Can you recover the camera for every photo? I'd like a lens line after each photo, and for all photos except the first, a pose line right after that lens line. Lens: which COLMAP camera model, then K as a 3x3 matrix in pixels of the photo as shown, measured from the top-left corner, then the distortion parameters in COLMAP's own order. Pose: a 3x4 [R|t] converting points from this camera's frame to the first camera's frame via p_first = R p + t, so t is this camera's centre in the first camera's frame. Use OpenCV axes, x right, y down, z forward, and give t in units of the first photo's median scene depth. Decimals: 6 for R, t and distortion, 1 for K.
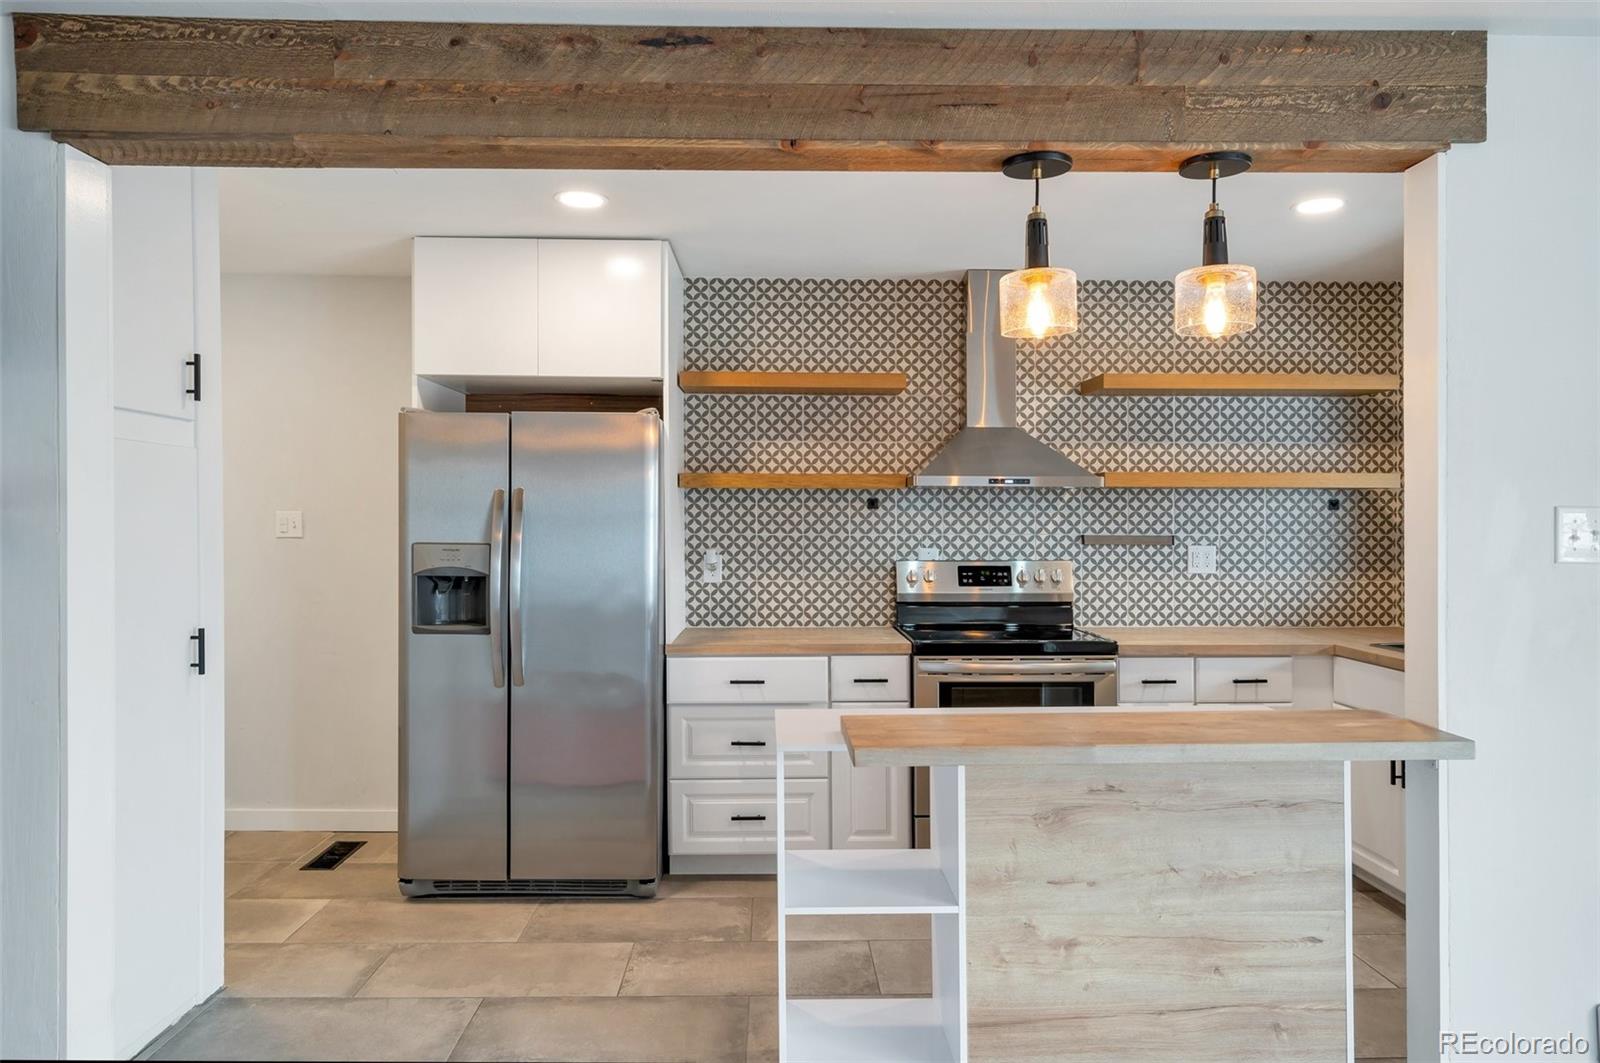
lens RADIAL K [[1005.9, 0, 795.8], [0, 1005.9, 526.7], [0, 0, 1]] dist [-0.008563, 0.018076]
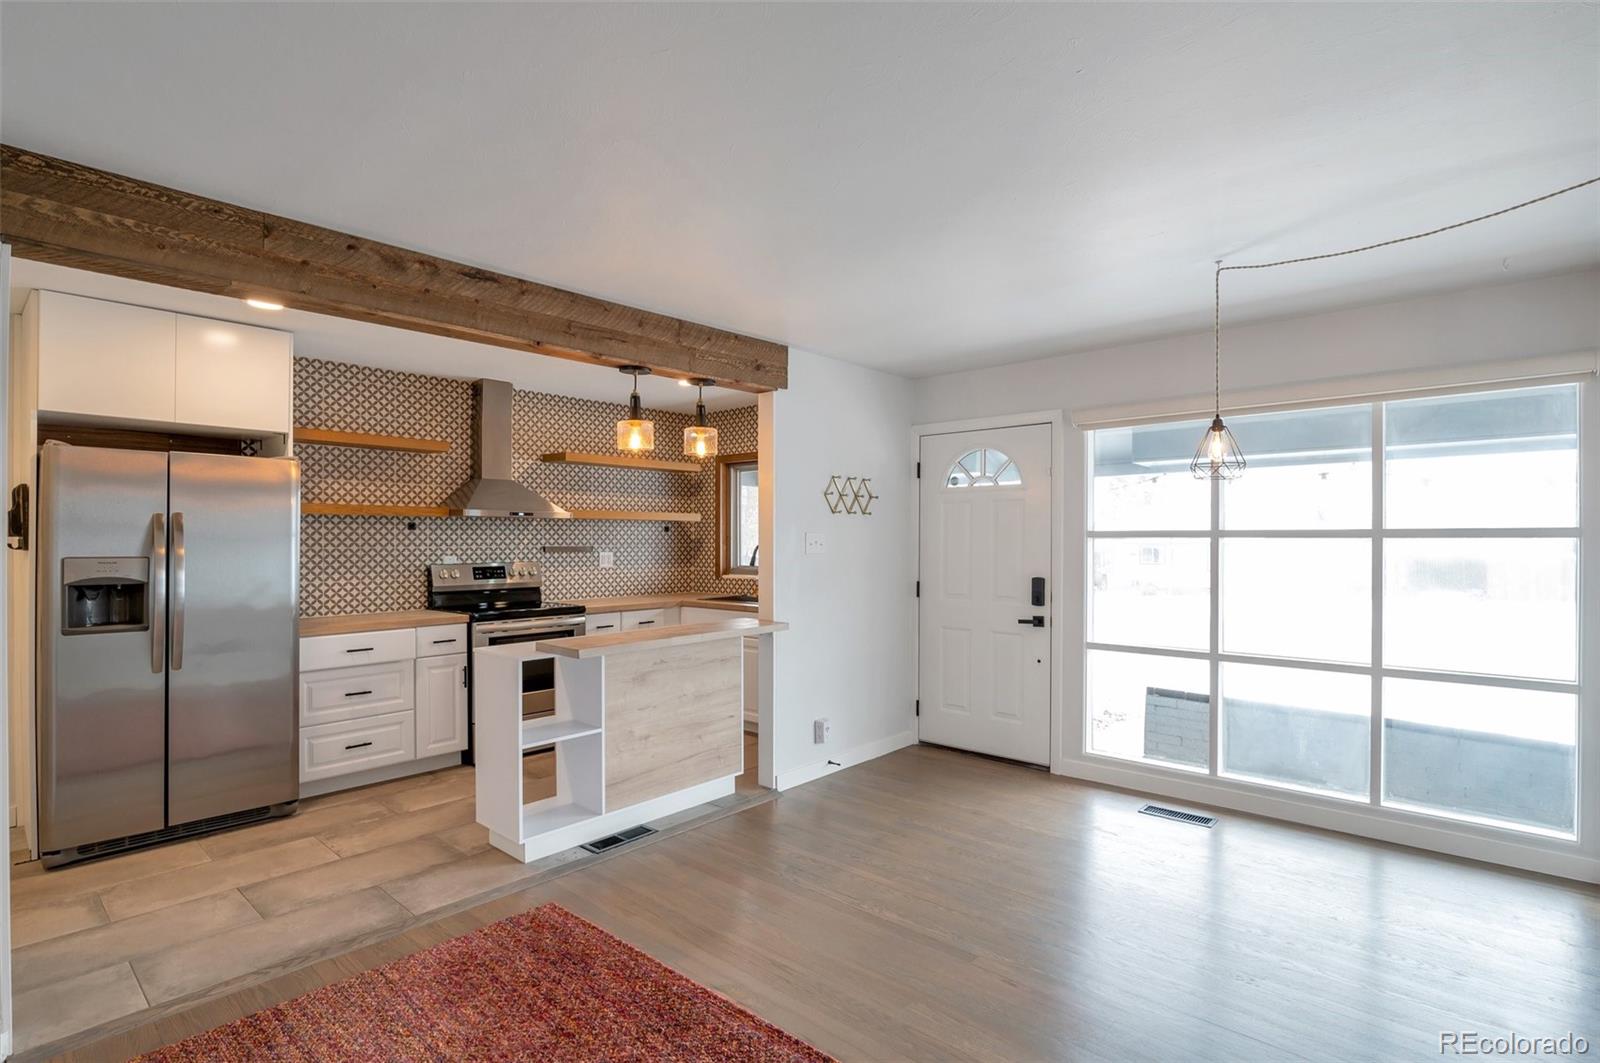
lens RADIAL K [[781.8, 0, 798.3], [0, 781.8, 531.7], [0, 0, 1]] dist [-0.006417, 0.000990]
pose [[0.689325, 0.002628, 0.724447, -0.376526], [0.006746, 0.999927, -0.010047, 0.000186], [-0.724421, 0.011813, 0.689257, -0.199776]]
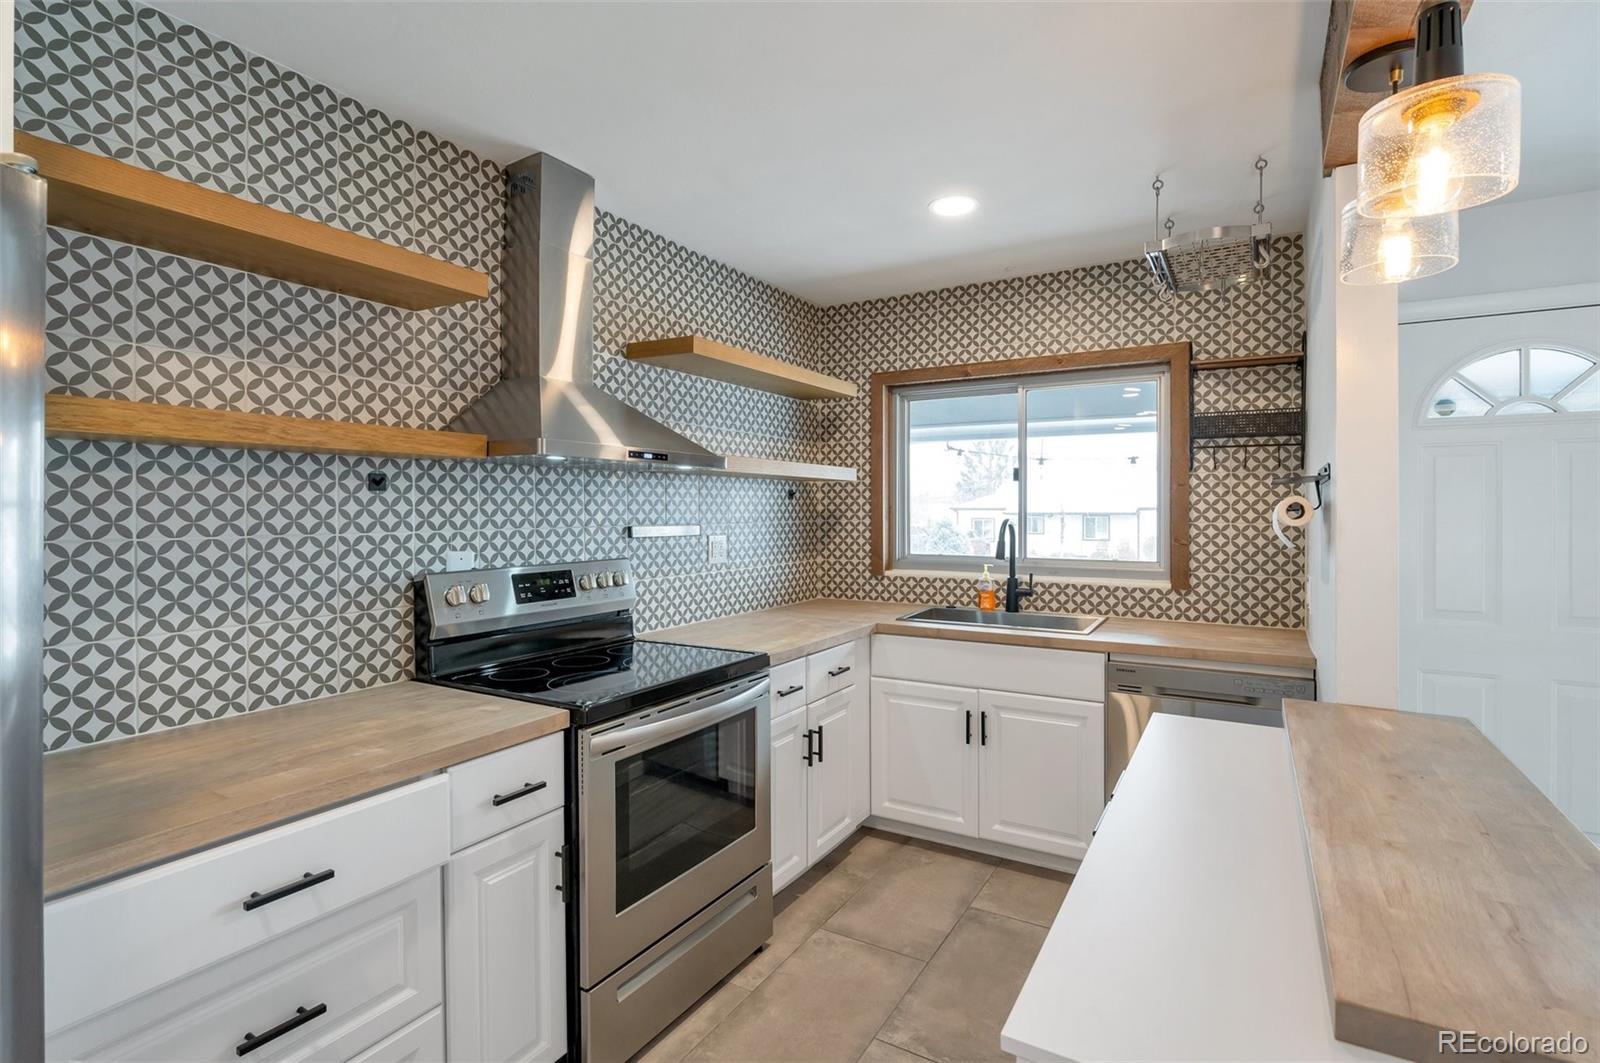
lens RADIAL K [[761.9, 0, 802.8], [0, 761.9, 506.6], [0, 0, 1]] dist [-0.004385, -0.001096]
pose [[0.535006, -0.000047, 0.844848, -0.180661], [0.008588, 0.999949, -0.005383, -0.003714], [-0.844804, 0.010136, 0.534979, 0.567869]]
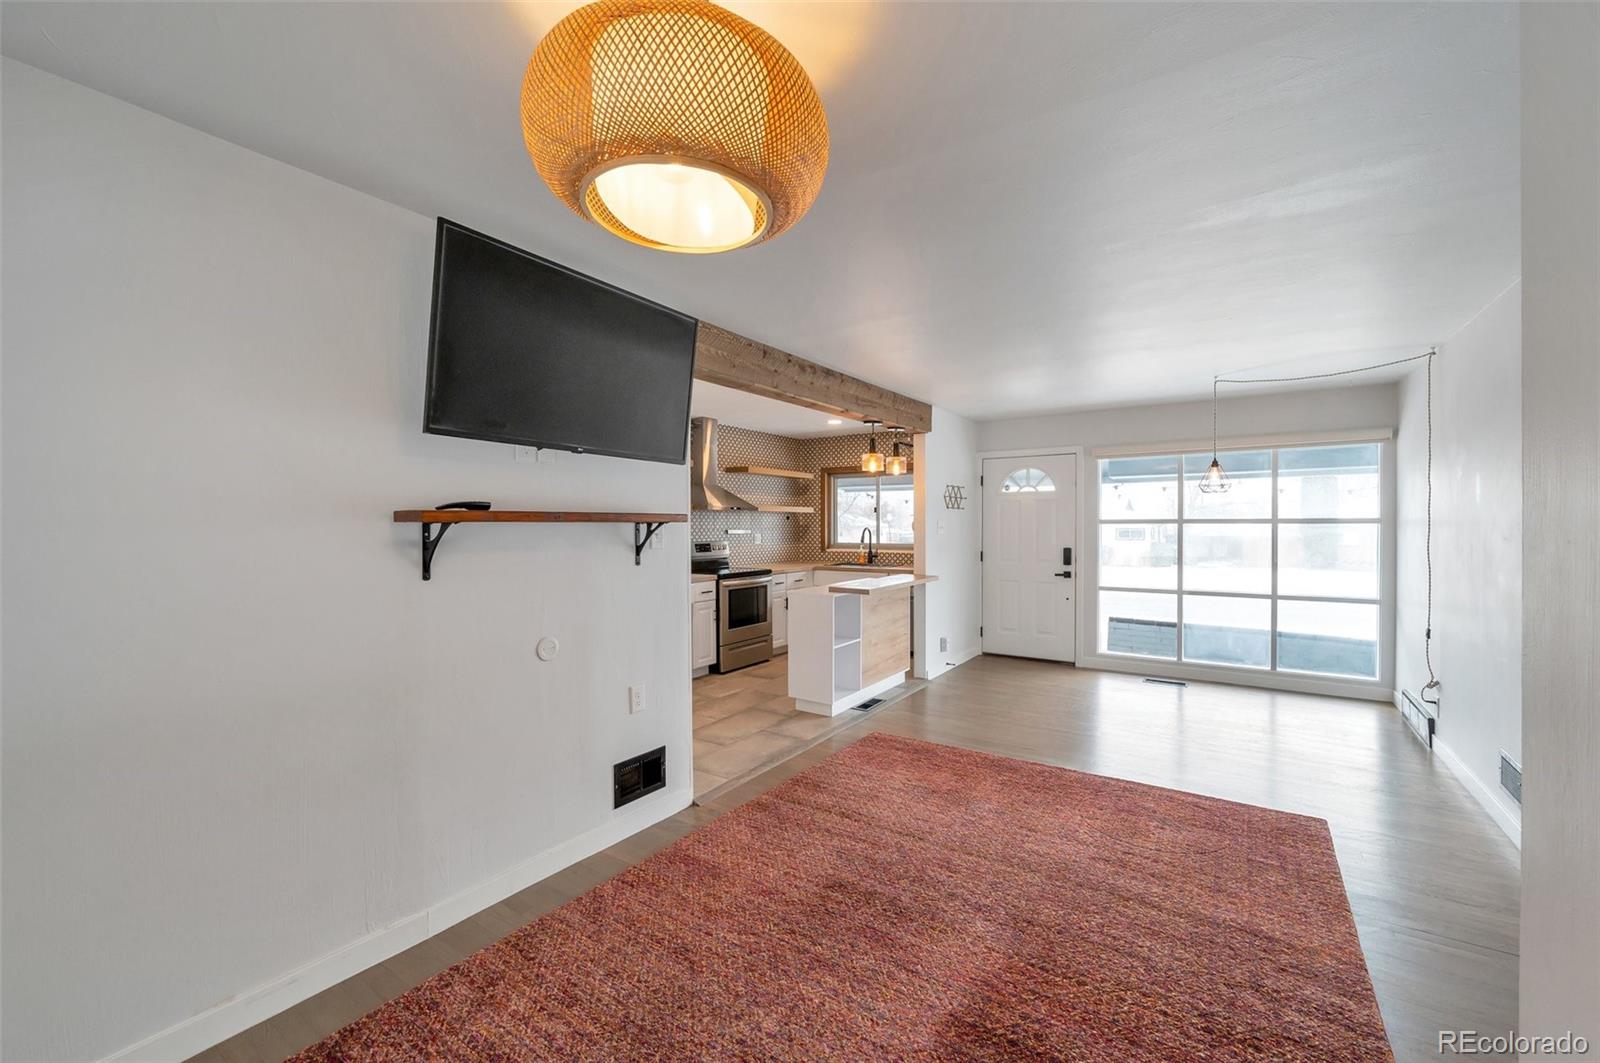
lens RADIAL K [[639.5, 0, 798.1], [0, 639.5, 522.4], [0, 0, 1]] dist [-0.001258, -0.000242]
pose [[0.587928, -0.002497, 0.808910, -0.907029], [0.009107, 0.999952, -0.003533, -0.003394], [-0.808862, 0.009444, 0.587922, -0.051408]]
